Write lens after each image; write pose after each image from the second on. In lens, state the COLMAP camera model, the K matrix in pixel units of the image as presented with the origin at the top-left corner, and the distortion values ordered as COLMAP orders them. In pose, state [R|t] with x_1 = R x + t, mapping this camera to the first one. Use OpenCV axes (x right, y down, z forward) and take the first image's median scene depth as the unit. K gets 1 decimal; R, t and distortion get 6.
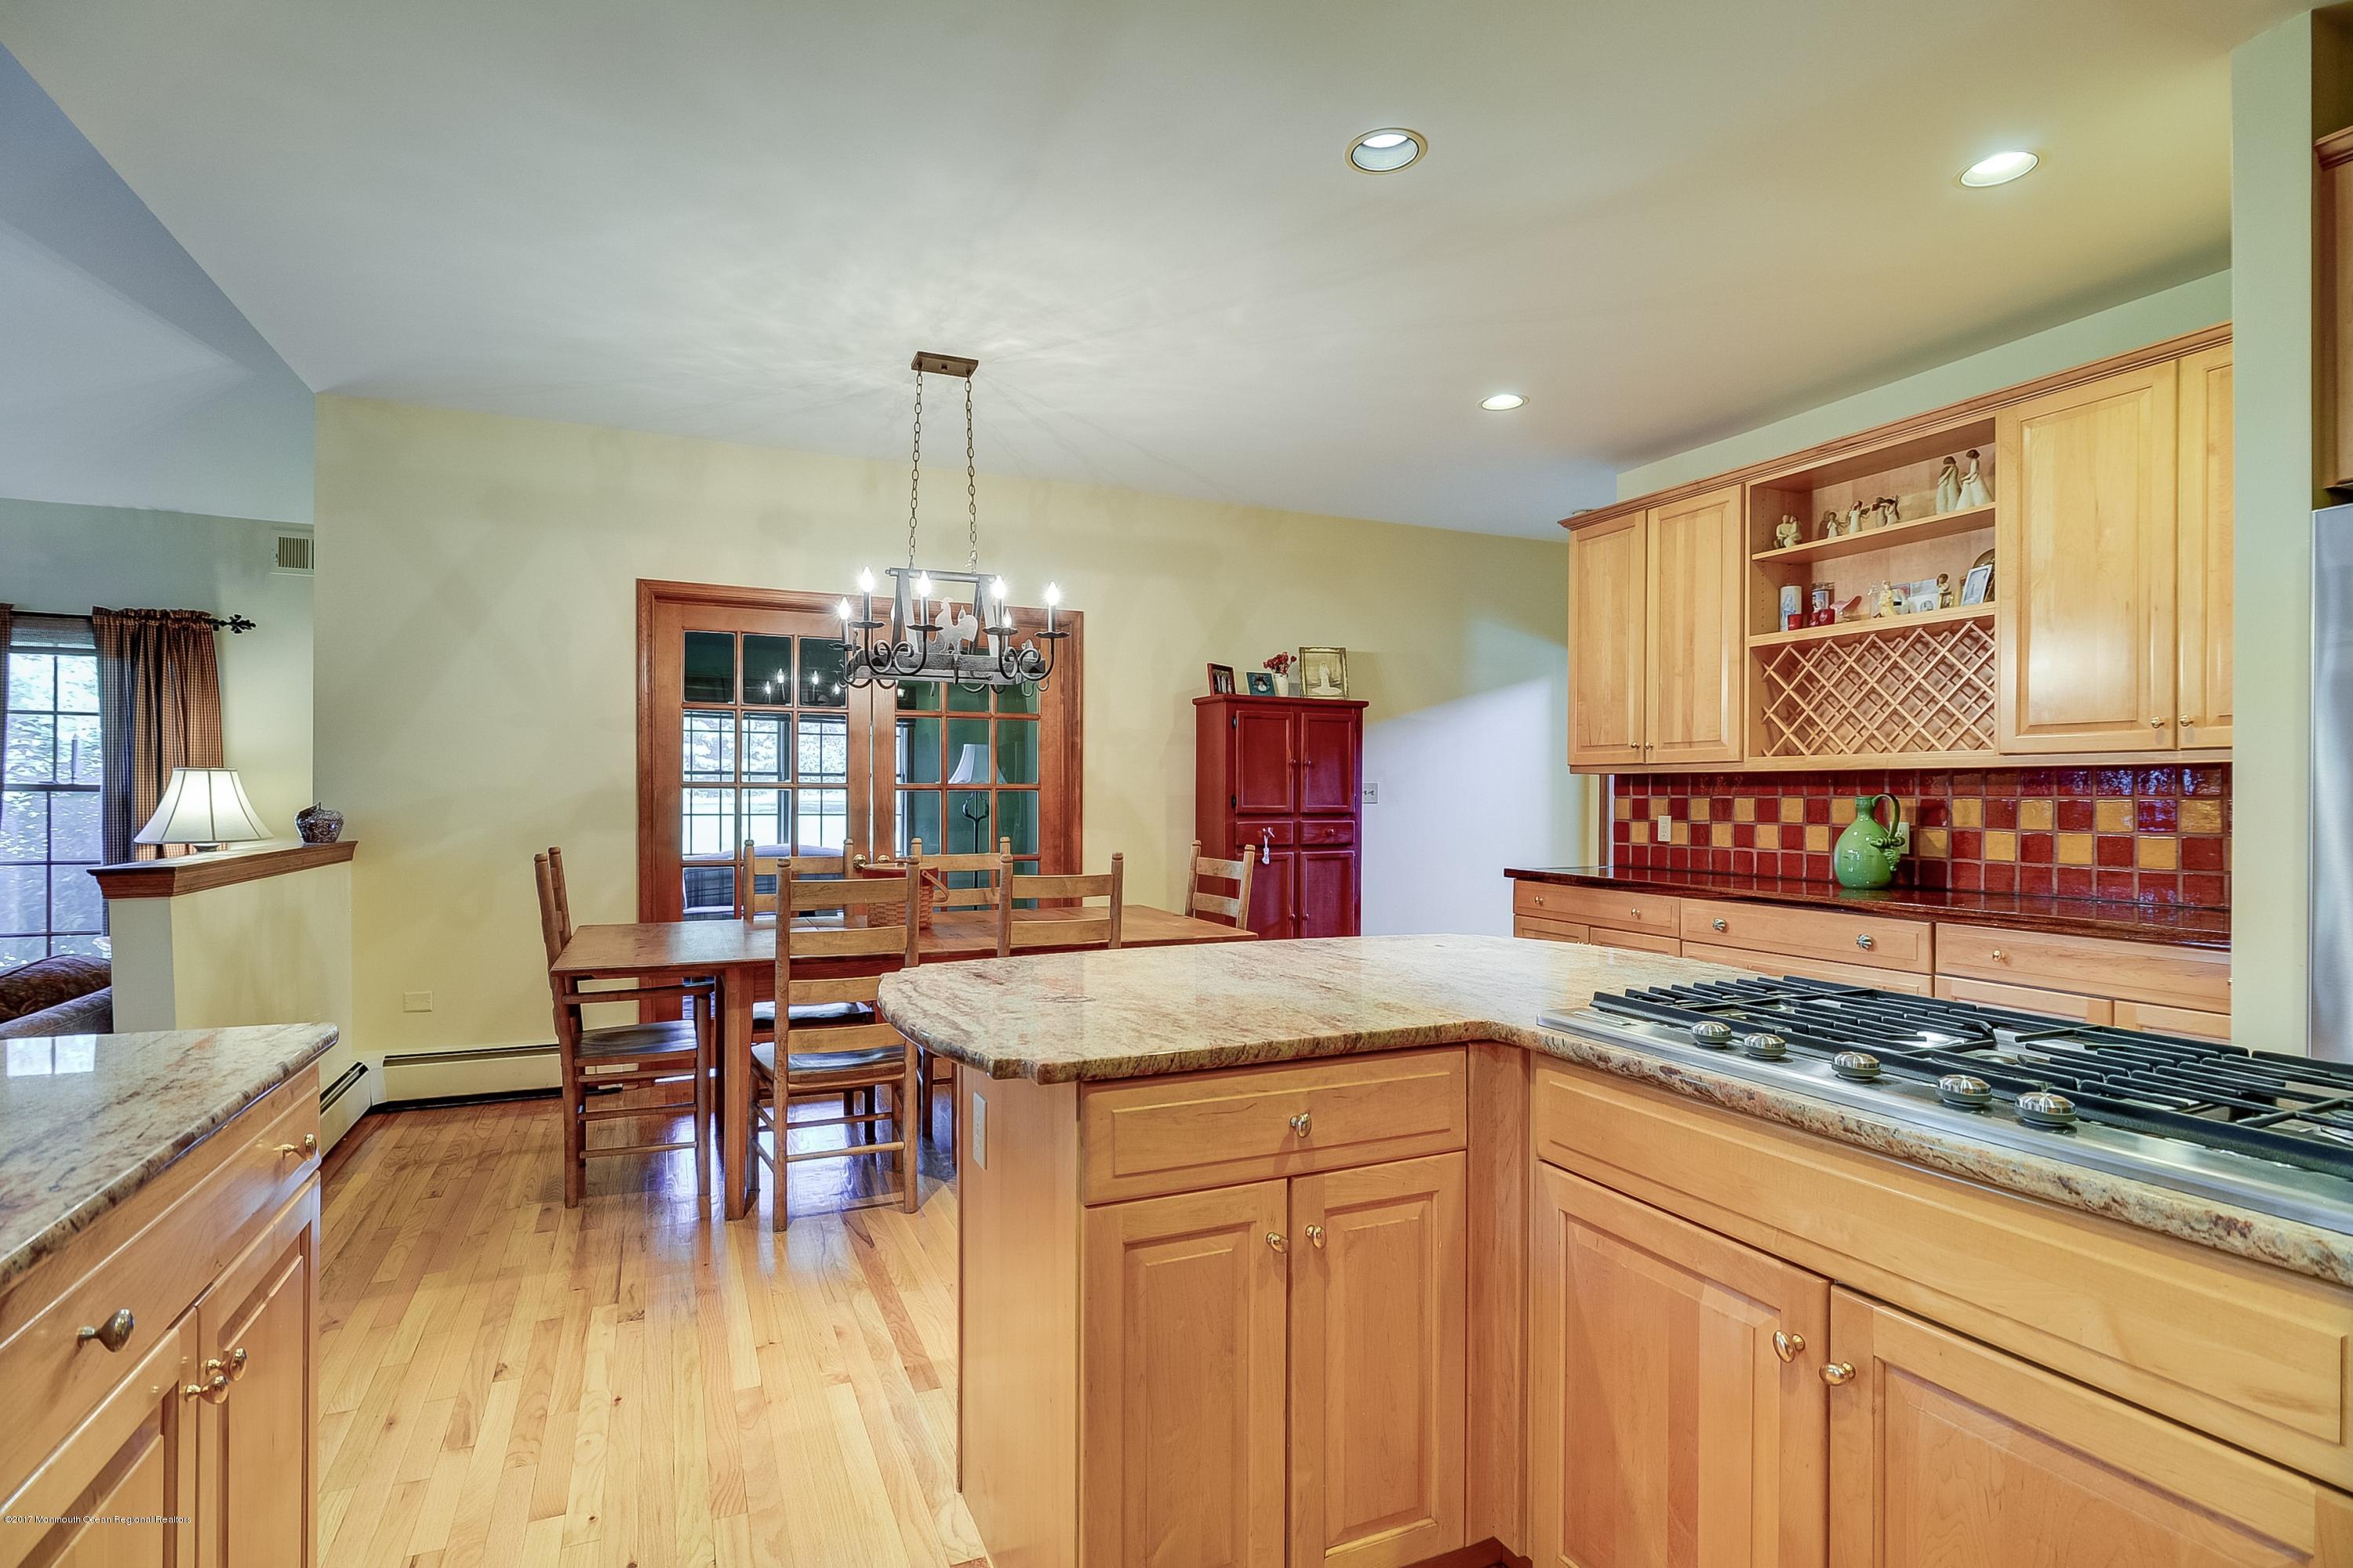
lens RADIAL K [[1147.5, 0, 1176.5], [0, 1147.5, 784.0], [0, 0, 1]] dist [-0.014841, -0.000697]
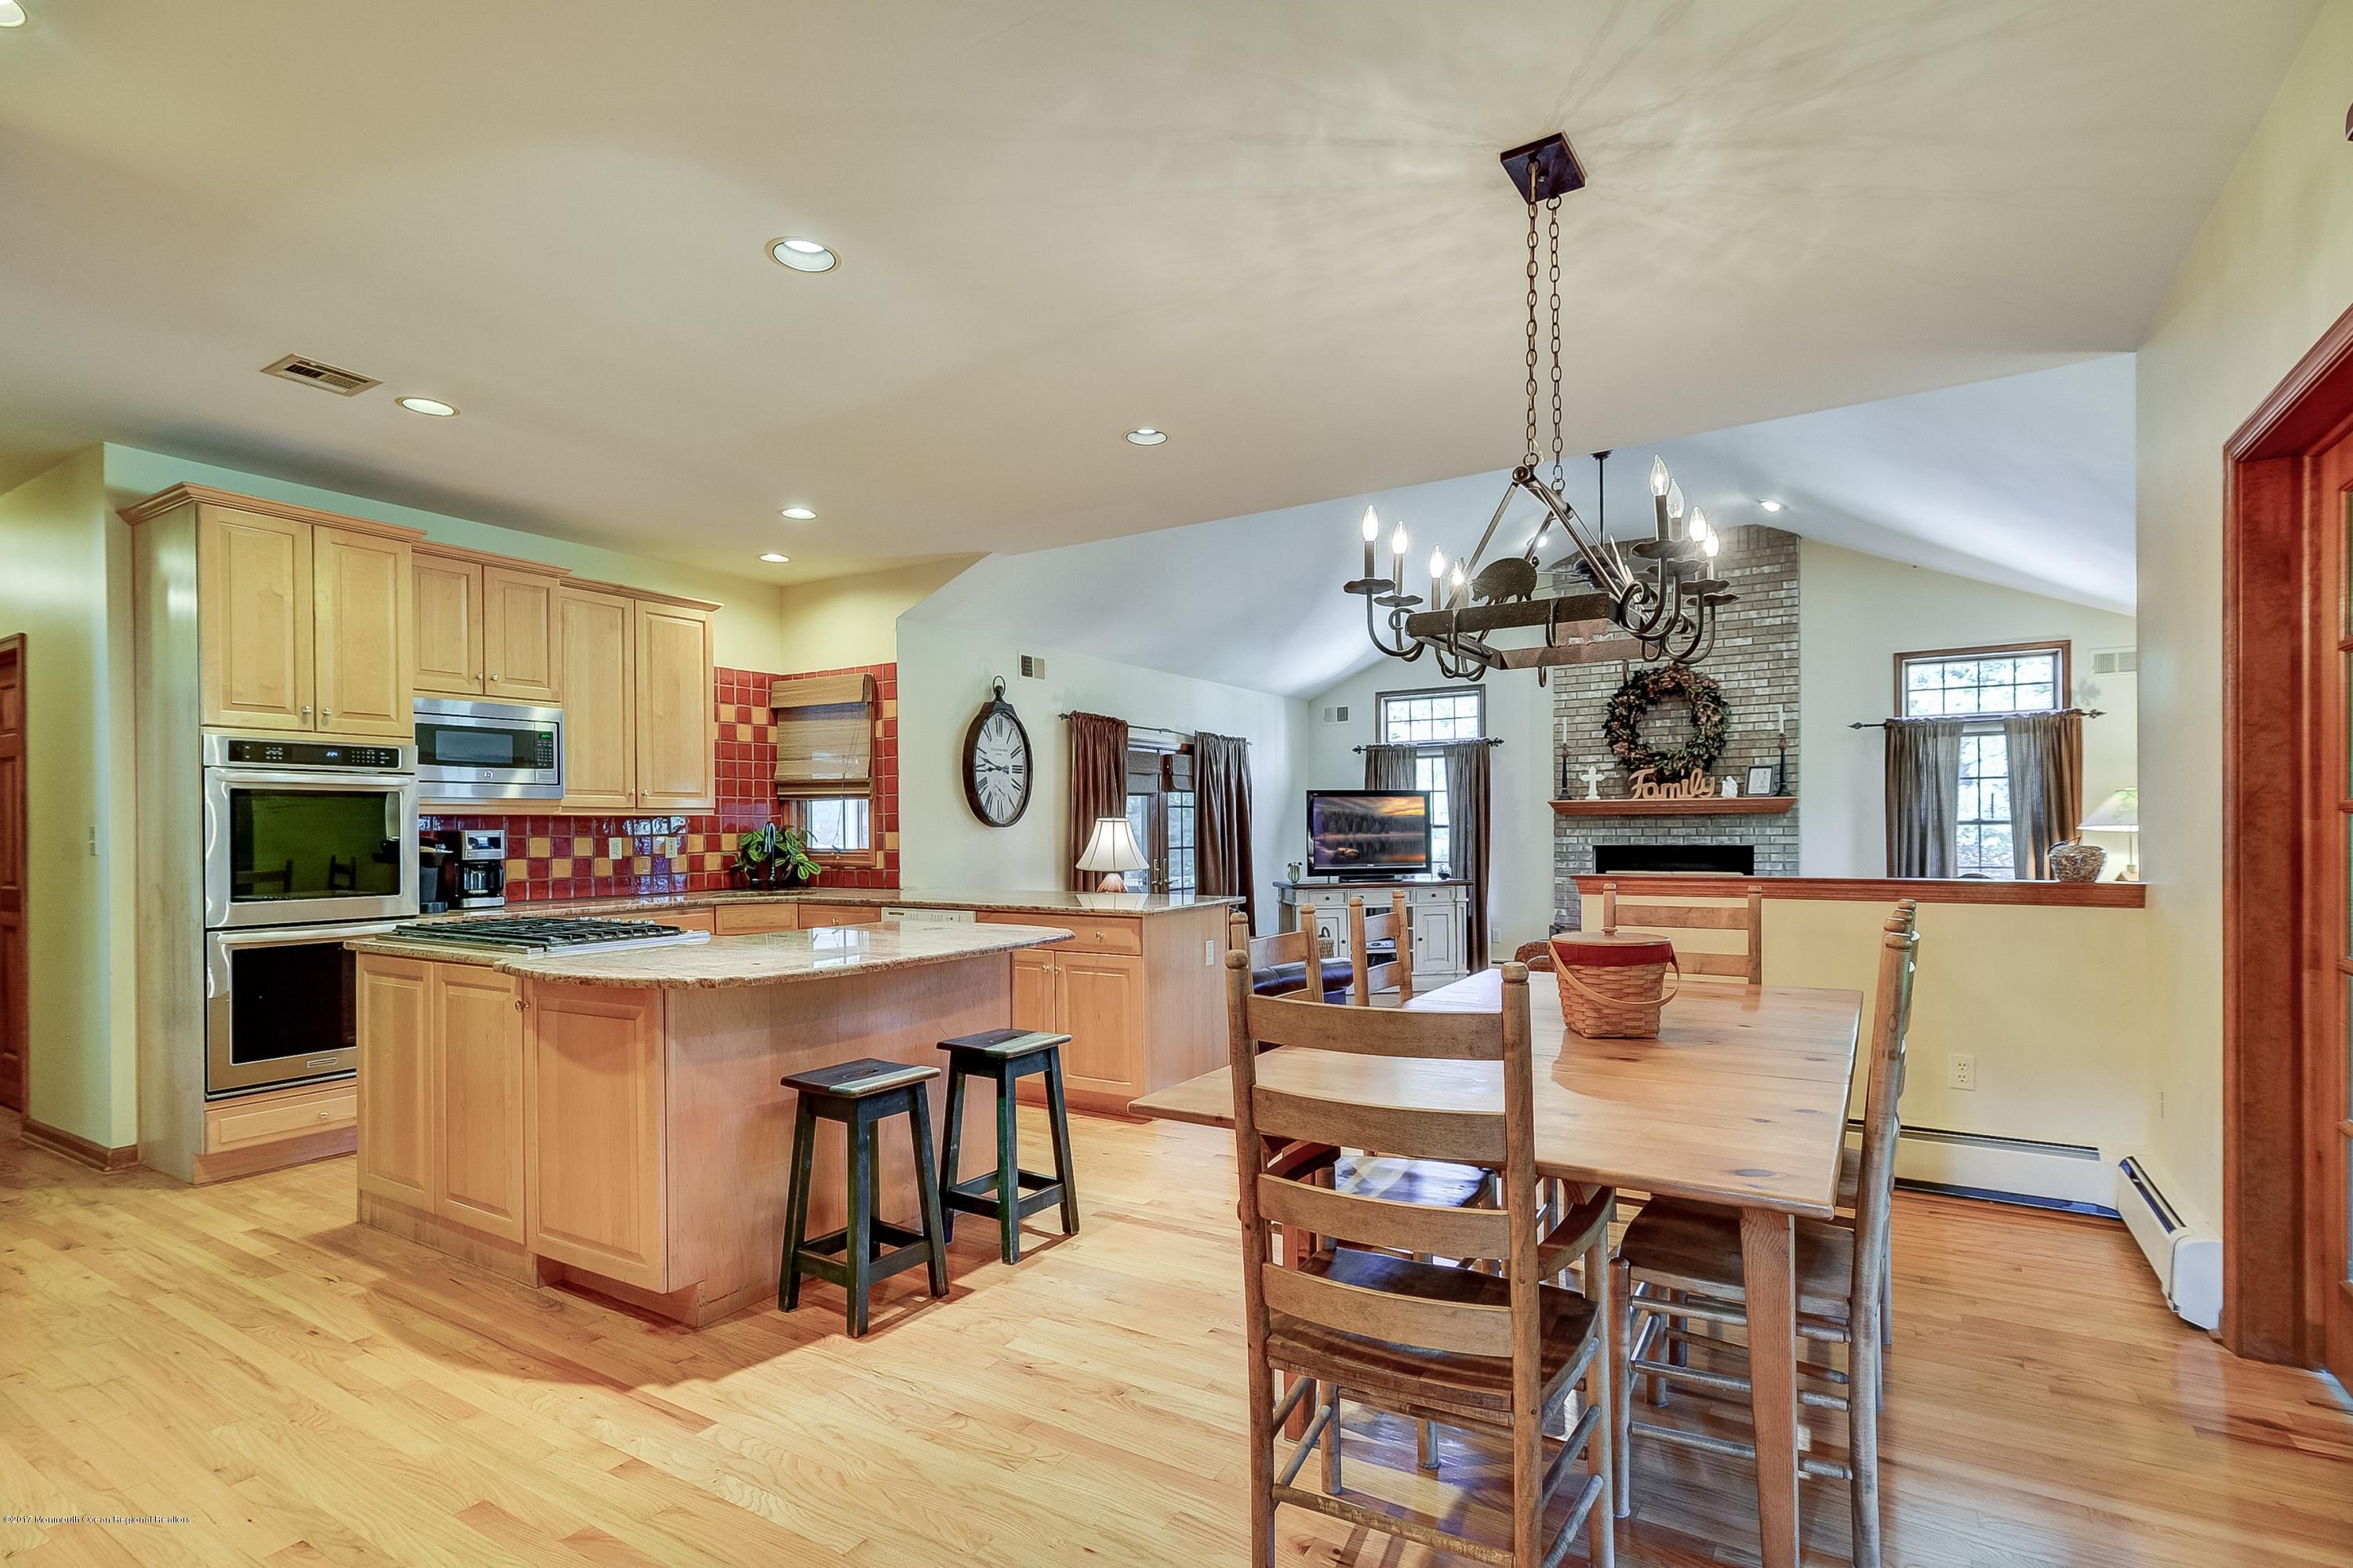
lens RADIAL K [[1129.7, 0, 1173.1], [0, 1129.7, 829.5], [0, 0, 1]] dist [0.004258, 0.000391]
pose [[-0.832219, 0.002070, -0.554443, 0.253509], [0.009995, 0.999887, -0.011270, 0.010889], [0.554357, -0.014921, -0.832145, 1.076999]]
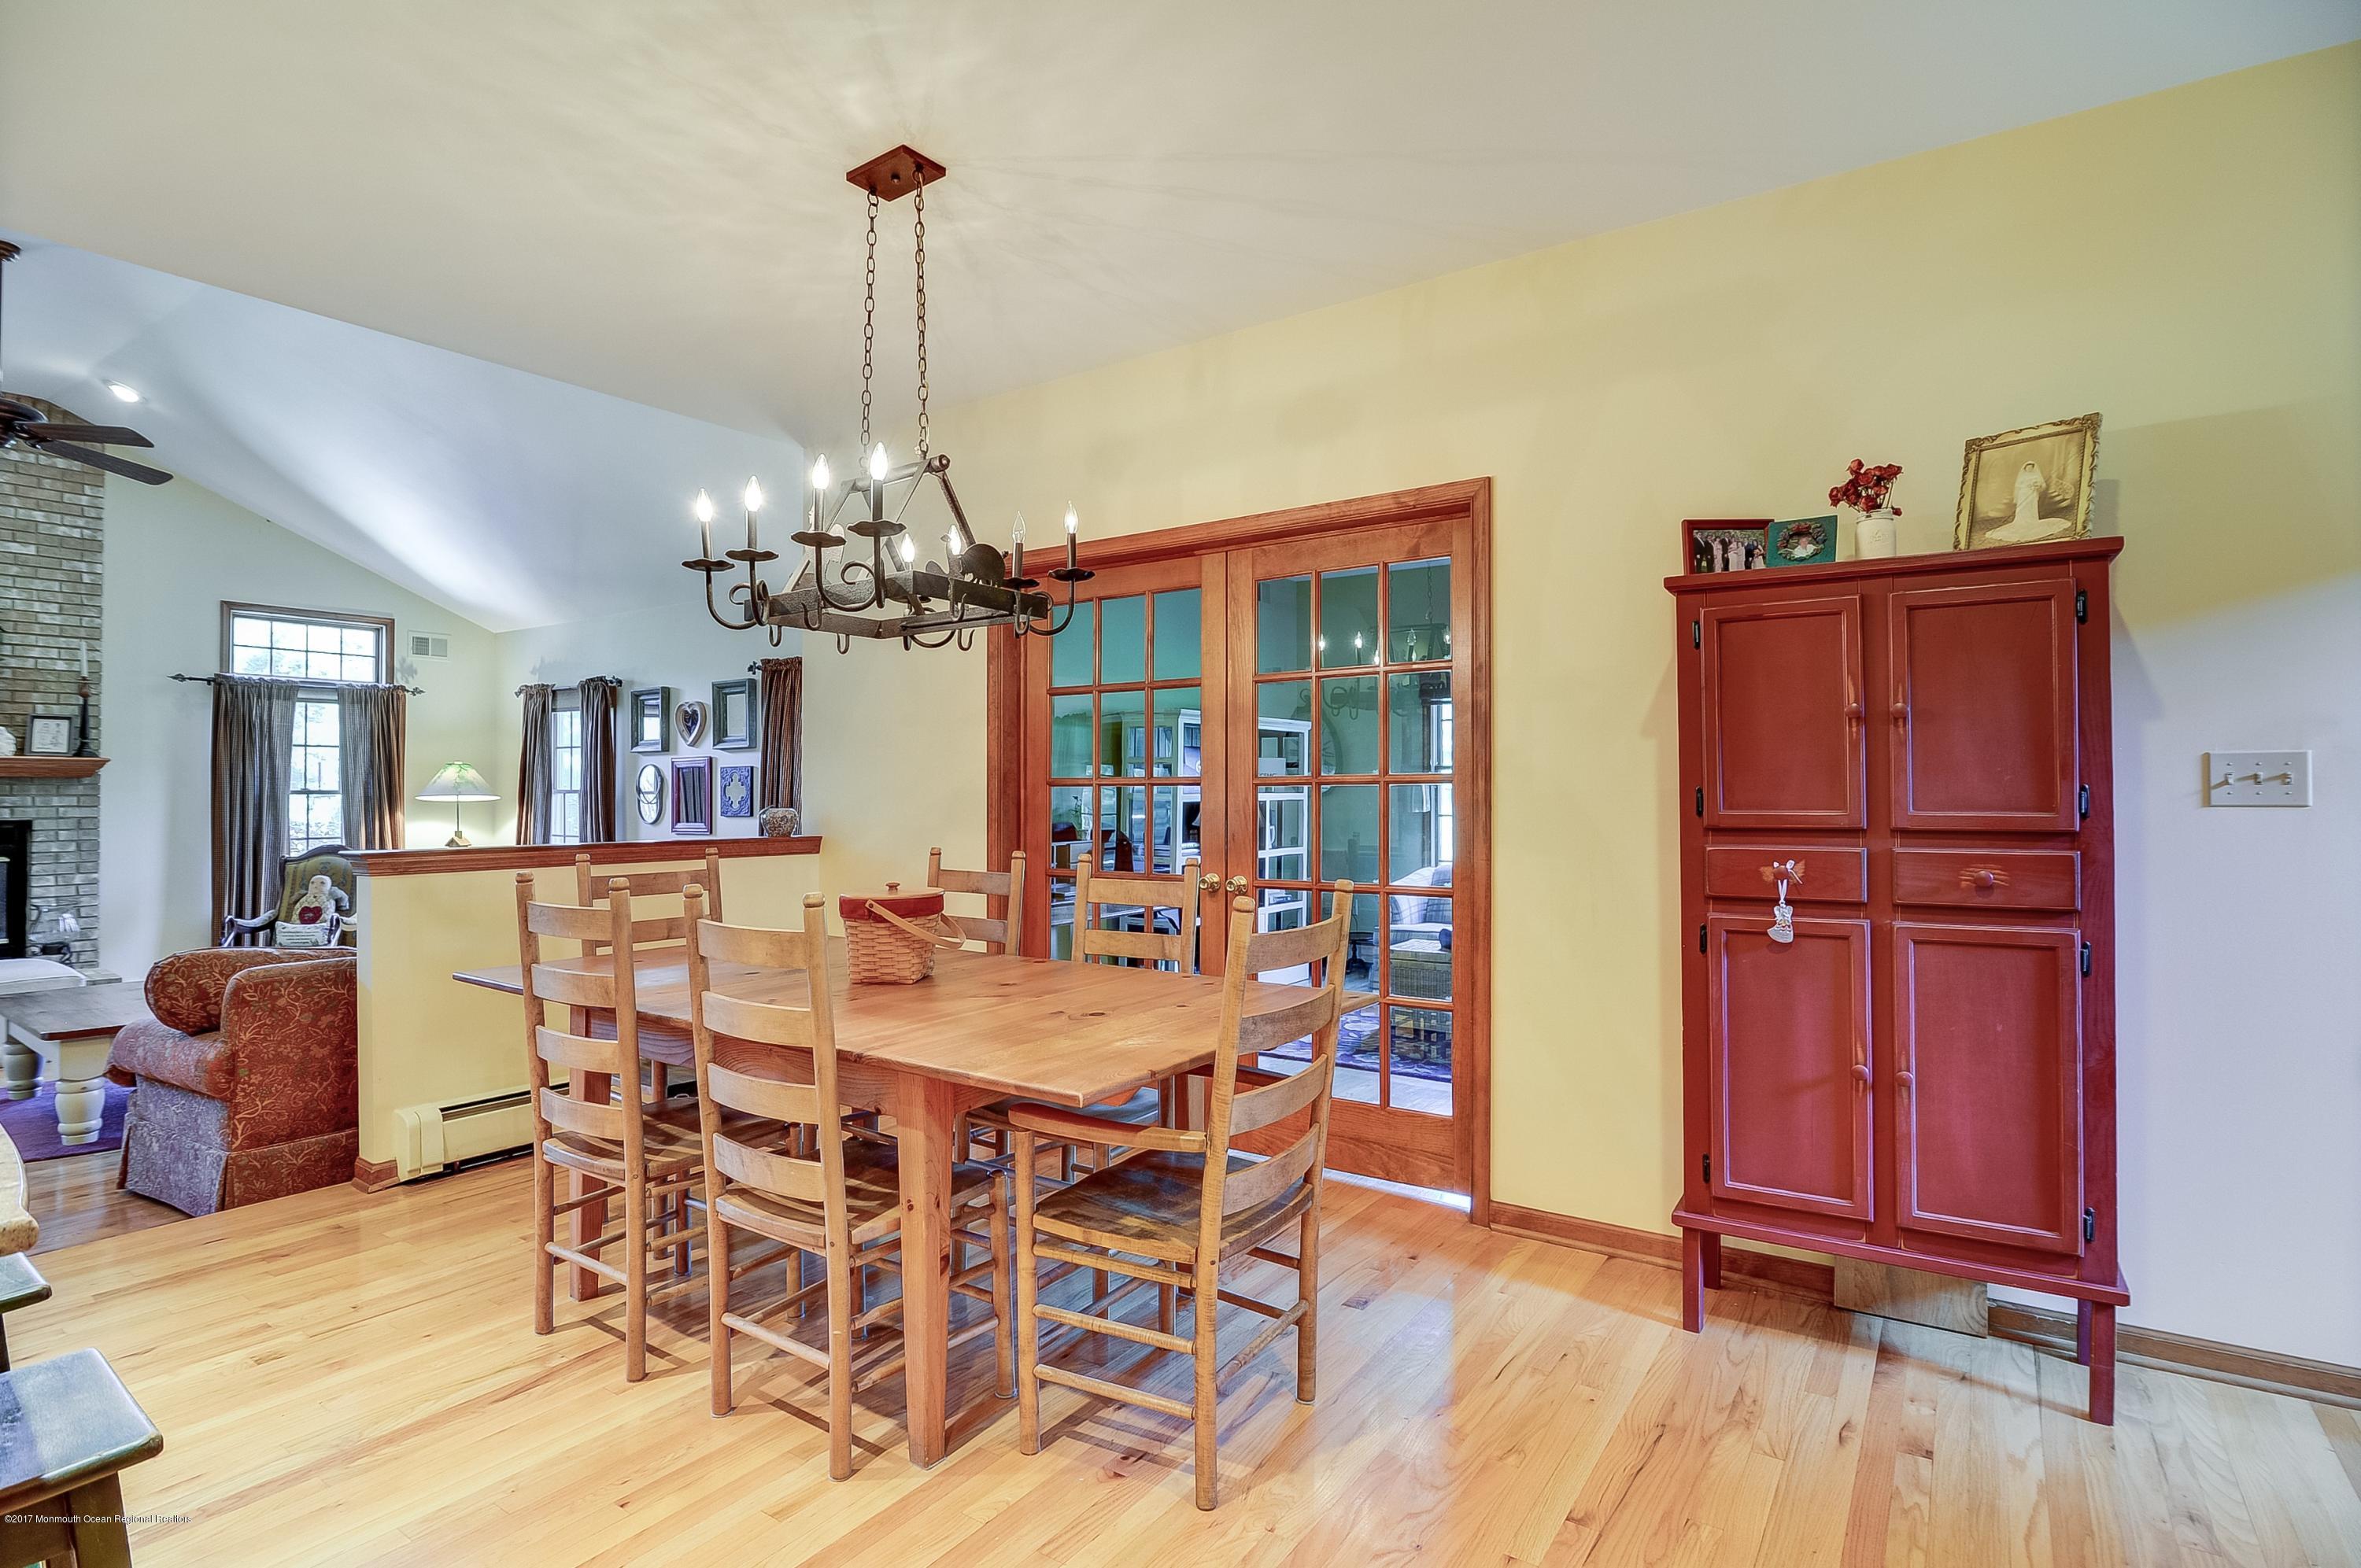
lens RADIAL K [[1168.0, 0, 1170.2], [0, 1168.0, 776.2], [0, 0, 1]] dist [-0.012030, -0.000961]
pose [[0.505060, -0.017530, -0.862906, 0.370063], [0.013356, 0.999833, -0.012495, 0.008088], [0.862981, -0.005215, 0.505209, 0.599354]]
